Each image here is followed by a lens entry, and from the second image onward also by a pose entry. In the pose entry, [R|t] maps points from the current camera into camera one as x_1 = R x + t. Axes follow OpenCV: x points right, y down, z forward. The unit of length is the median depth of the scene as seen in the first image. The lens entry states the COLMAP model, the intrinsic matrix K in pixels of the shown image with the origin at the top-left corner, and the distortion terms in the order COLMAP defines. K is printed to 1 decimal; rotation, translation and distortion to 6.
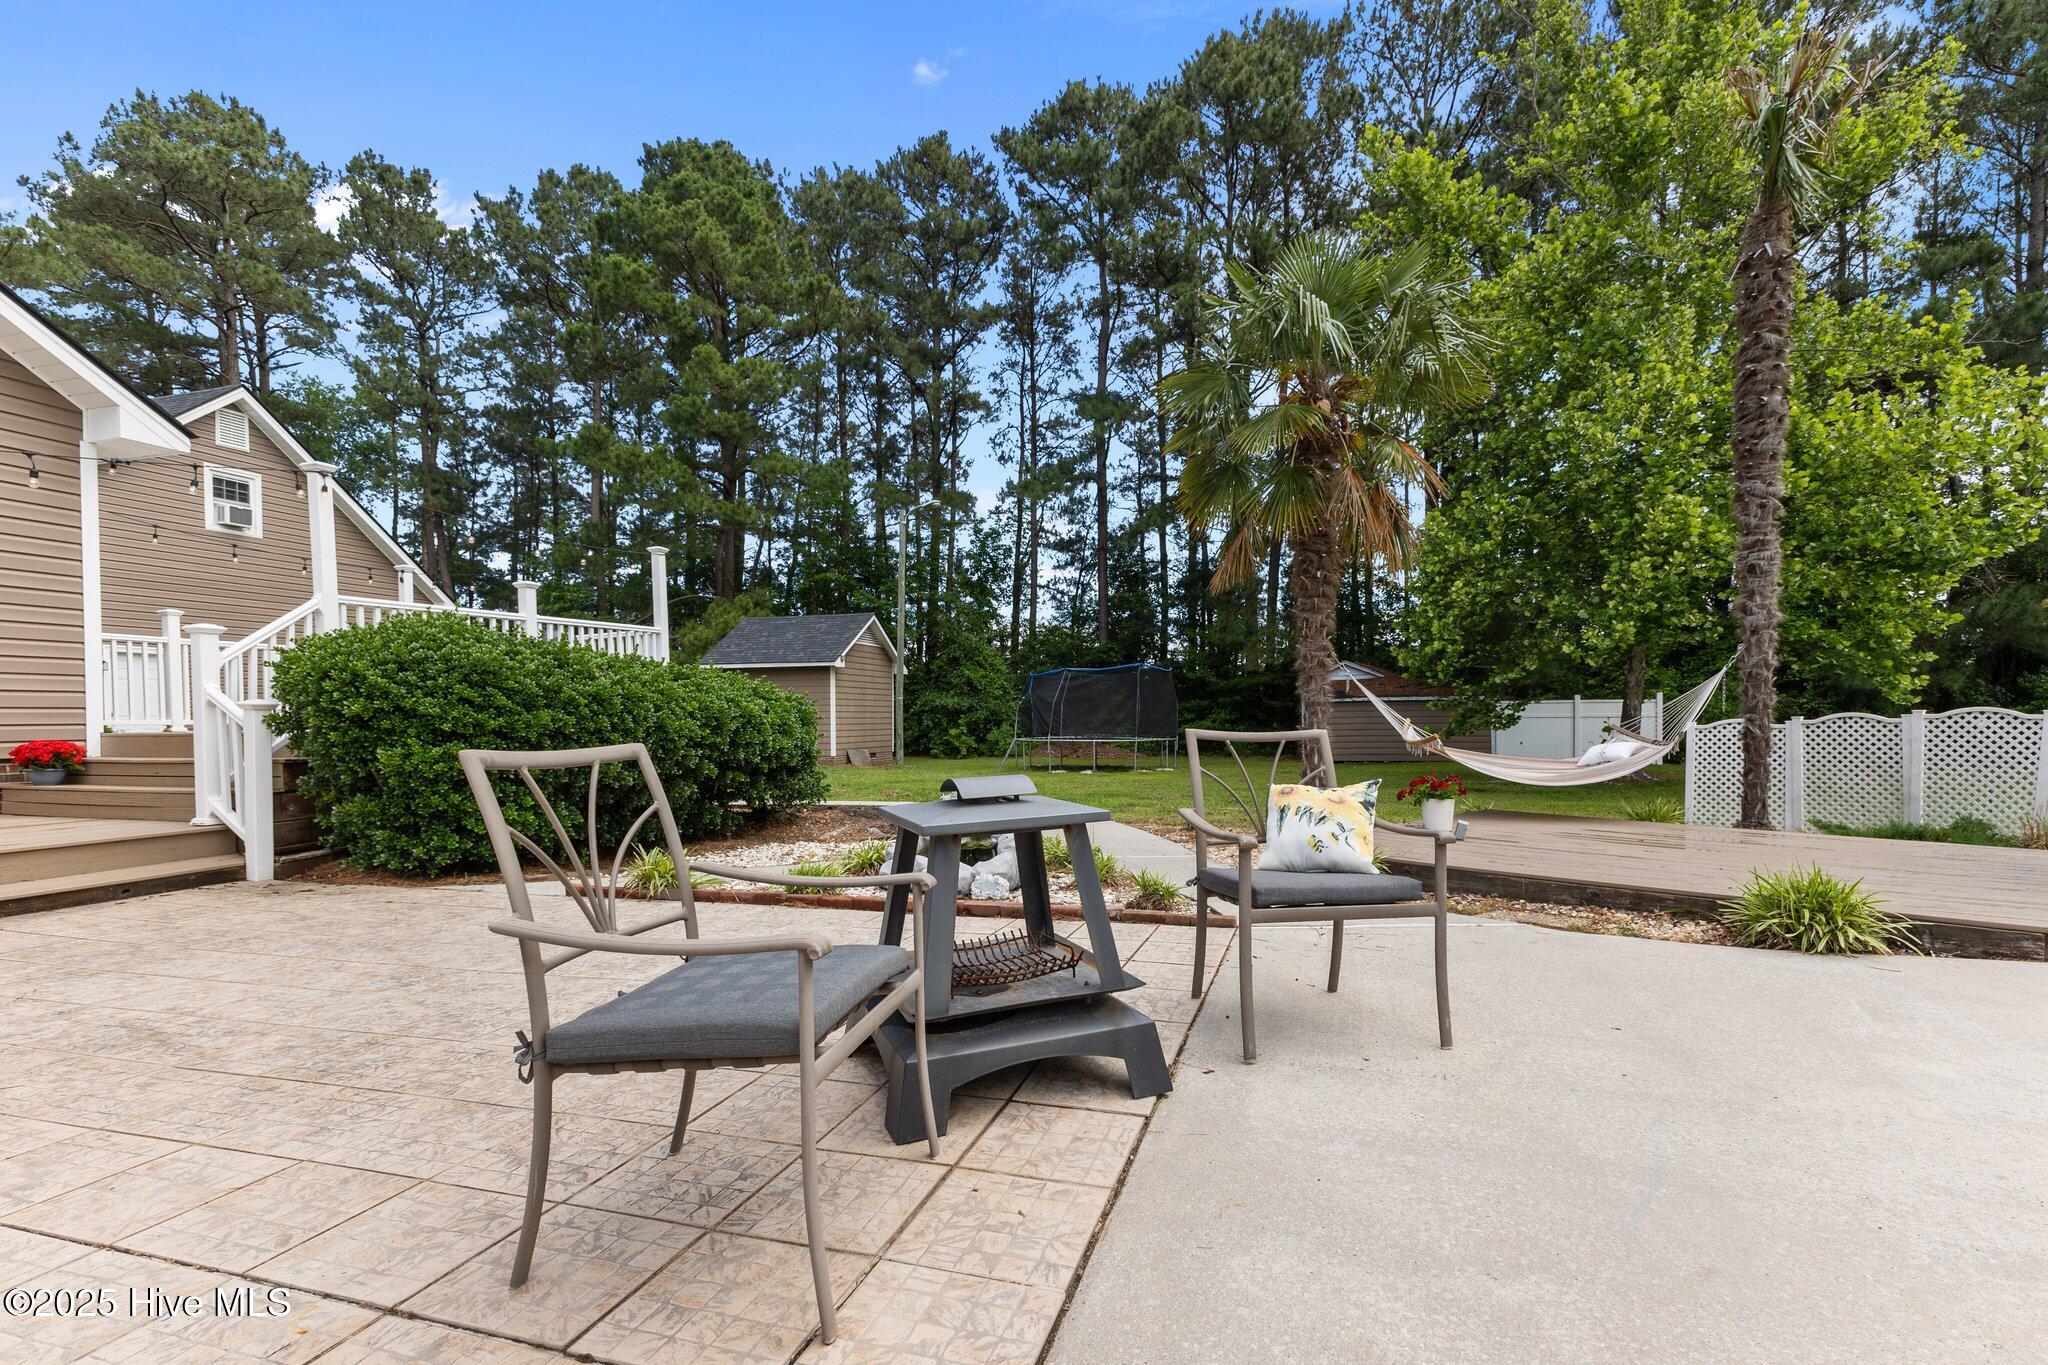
lens RADIAL K [[926.2, 0, 1042.3], [0, 926.2, 731.7], [0, 0, 1]] dist [-0.000805, -0.000576]
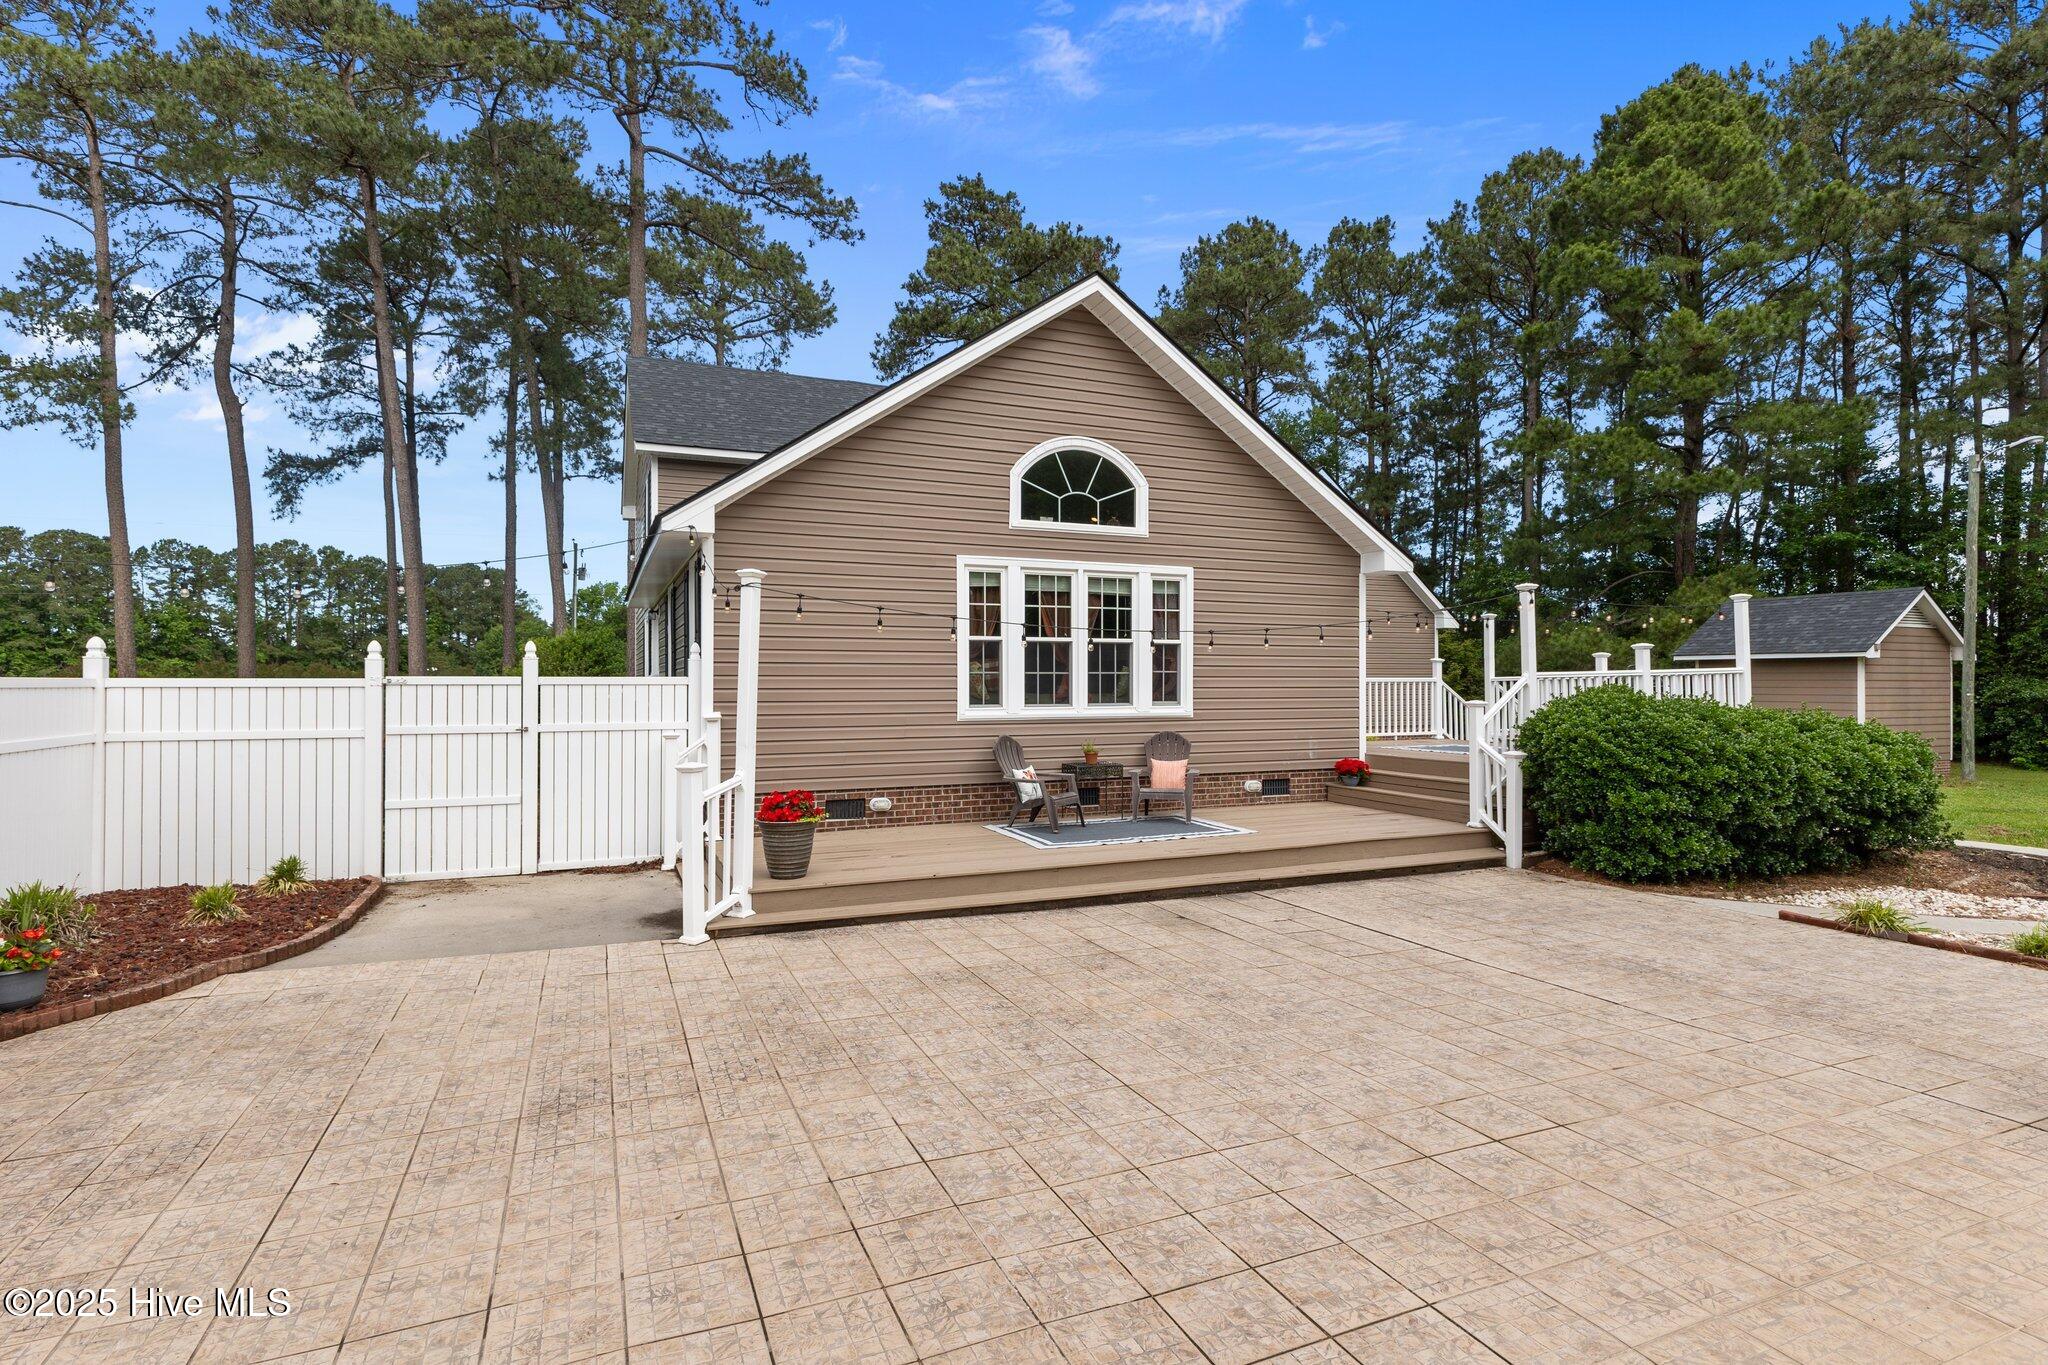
lens RADIAL K [[995.9, 0, 1015.7], [0, 995.9, 676.7], [0, 0, 1]] dist [0.003217, -0.002975]
pose [[0.640493, 0.002542, -0.767960, -0.018710], [-0.017137, 0.999793, -0.010983, -0.023710], [0.767773, 0.020195, 0.640404, -0.133685]]
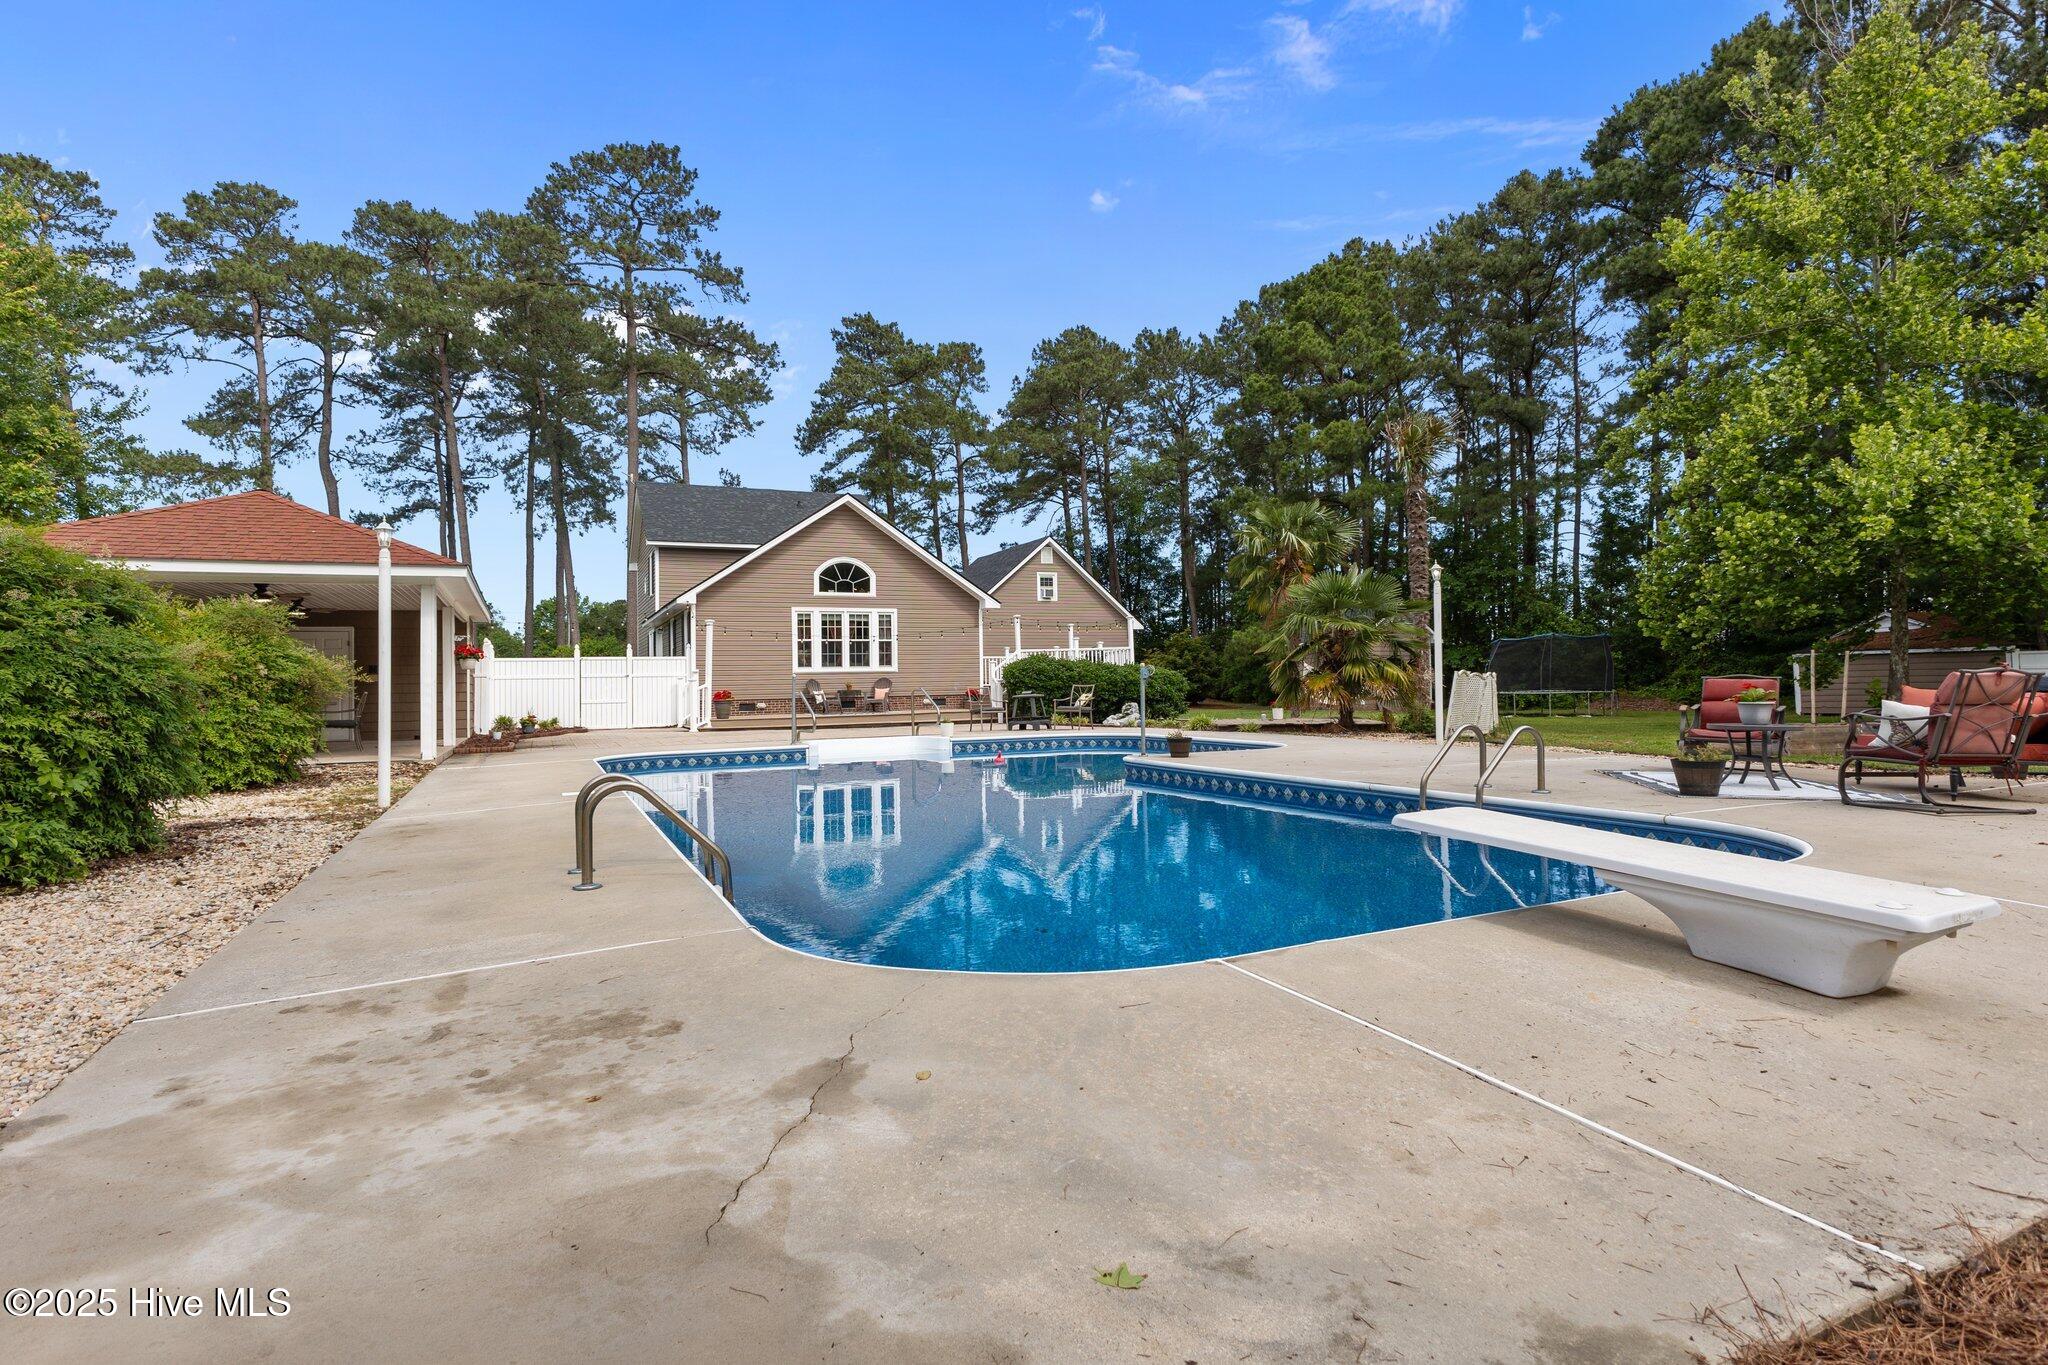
lens RADIAL K [[1046.6, 0, 1026.9], [0, 1046.6, 647.4], [0, 0, 1]] dist [-0.004589, -0.000679]
pose [[0.667020, -0.032283, -0.744340, 0.508004], [0.002300, 0.999145, -0.041274, 0.003316], [0.745036, 0.025819, 0.666524, -0.379233]]
